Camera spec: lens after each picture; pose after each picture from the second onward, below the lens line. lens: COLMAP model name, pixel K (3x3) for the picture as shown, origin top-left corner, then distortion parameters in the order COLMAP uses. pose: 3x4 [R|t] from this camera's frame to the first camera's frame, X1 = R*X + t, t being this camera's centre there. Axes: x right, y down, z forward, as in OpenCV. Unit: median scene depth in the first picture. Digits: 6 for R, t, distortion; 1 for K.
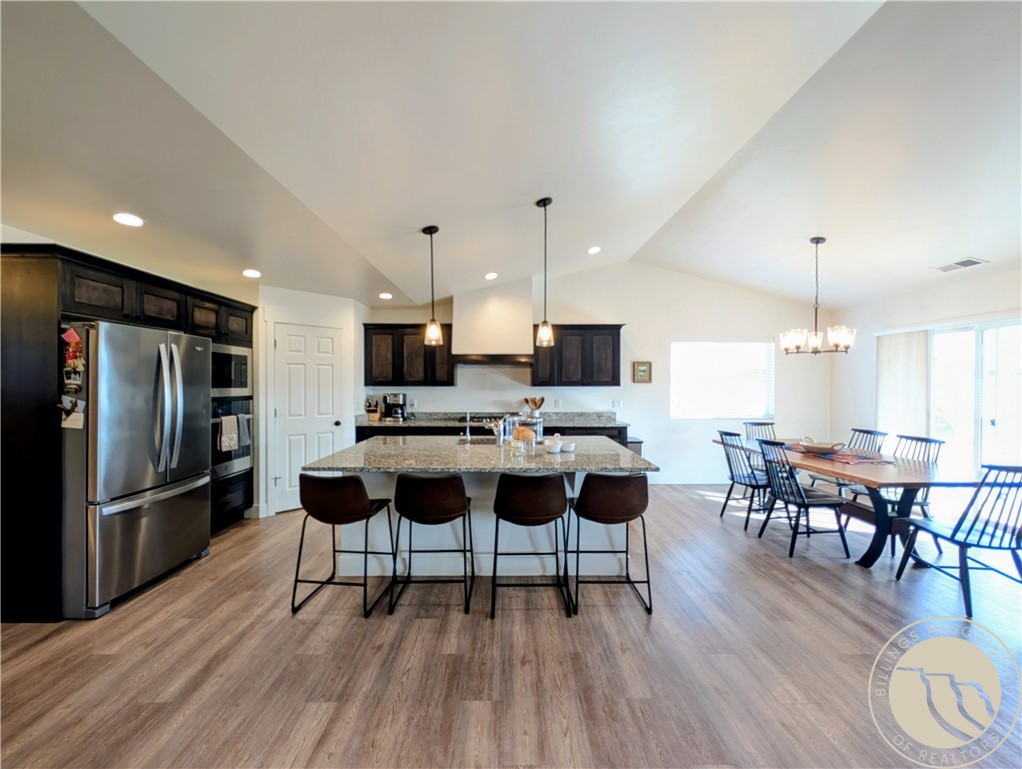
lens RADIAL K [[387.7, 0, 511.0], [0, 387.7, 384.5], [0, 0, 1]] dist [0.000840, 0.000117]
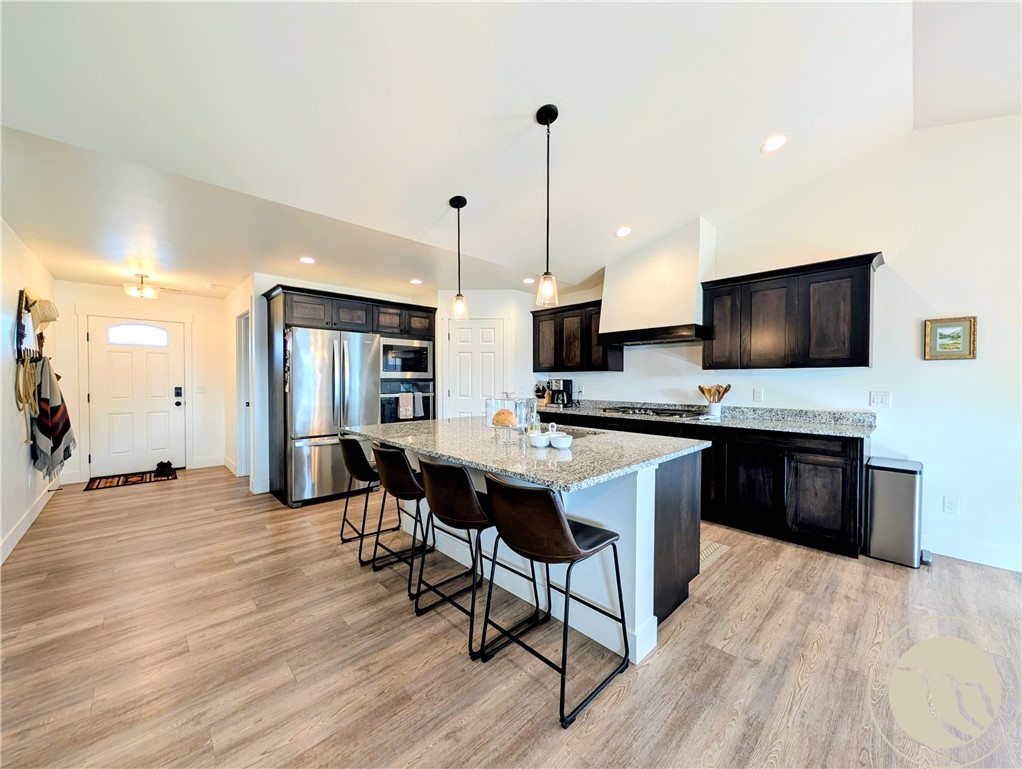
lens RADIAL K [[387.7, 0, 511.0], [0, 387.7, 384.5], [0, 0, 1]] dist [0.000840, 0.000117]
pose [[0.687888, 0.009800, -0.725750, 0.371853], [-0.001824, 0.999929, 0.011773, 0.028276], [0.725814, -0.006775, 0.687857, 0.269382]]
